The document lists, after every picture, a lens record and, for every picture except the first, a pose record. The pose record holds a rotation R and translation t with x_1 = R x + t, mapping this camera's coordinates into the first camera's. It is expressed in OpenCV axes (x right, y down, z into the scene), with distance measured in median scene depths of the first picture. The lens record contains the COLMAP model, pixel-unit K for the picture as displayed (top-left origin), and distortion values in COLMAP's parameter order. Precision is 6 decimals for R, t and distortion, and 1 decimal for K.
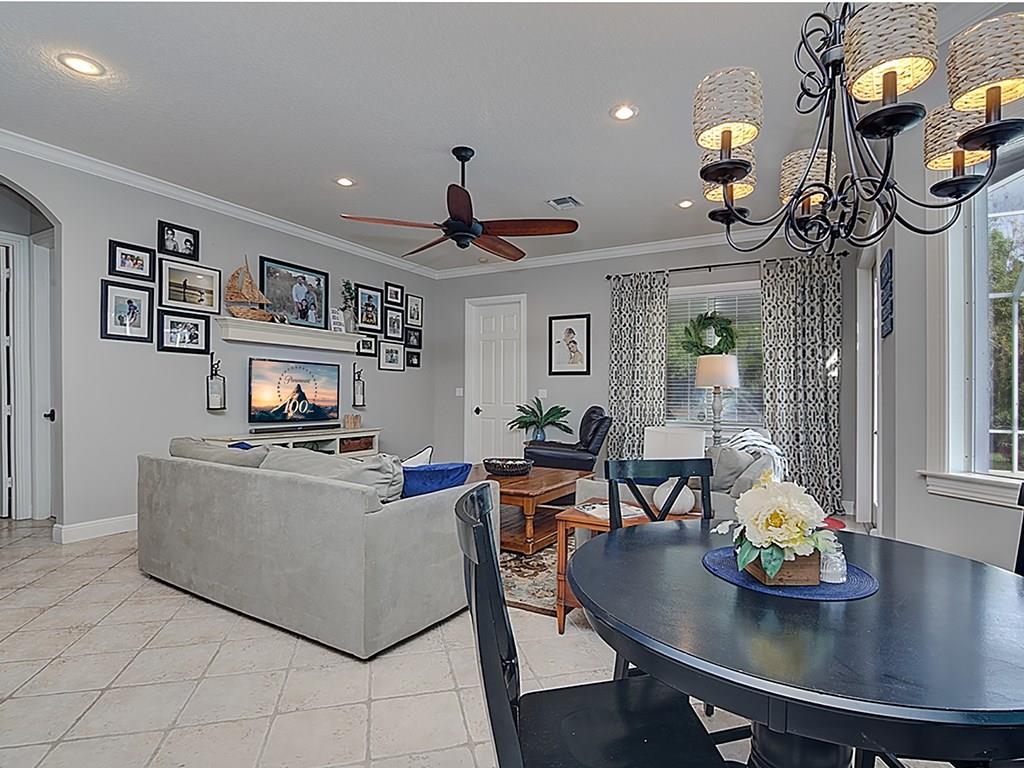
lens RADIAL K [[530.2, 0, 515.5], [0, 530.2, 388.7], [0, 0, 1]] dist [-0.000116, -0.001026]
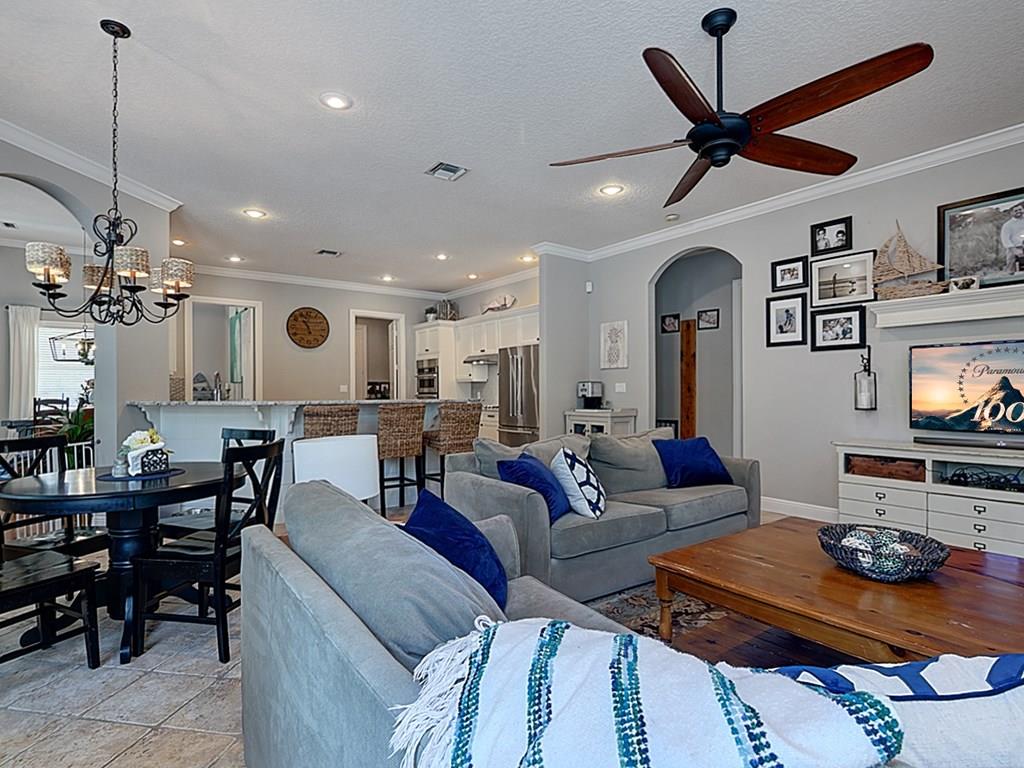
lens RADIAL K [[530.2, 0, 515.5], [0, 530.2, 389.5], [0, 0, 1]] dist [-0.000116, -0.001026]
pose [[-0.394473, -0.012002, -0.918829, 0.482875], [0.008069, 0.999831, -0.016525, 0.014482], [0.918872, -0.013933, -0.394309, 0.836293]]
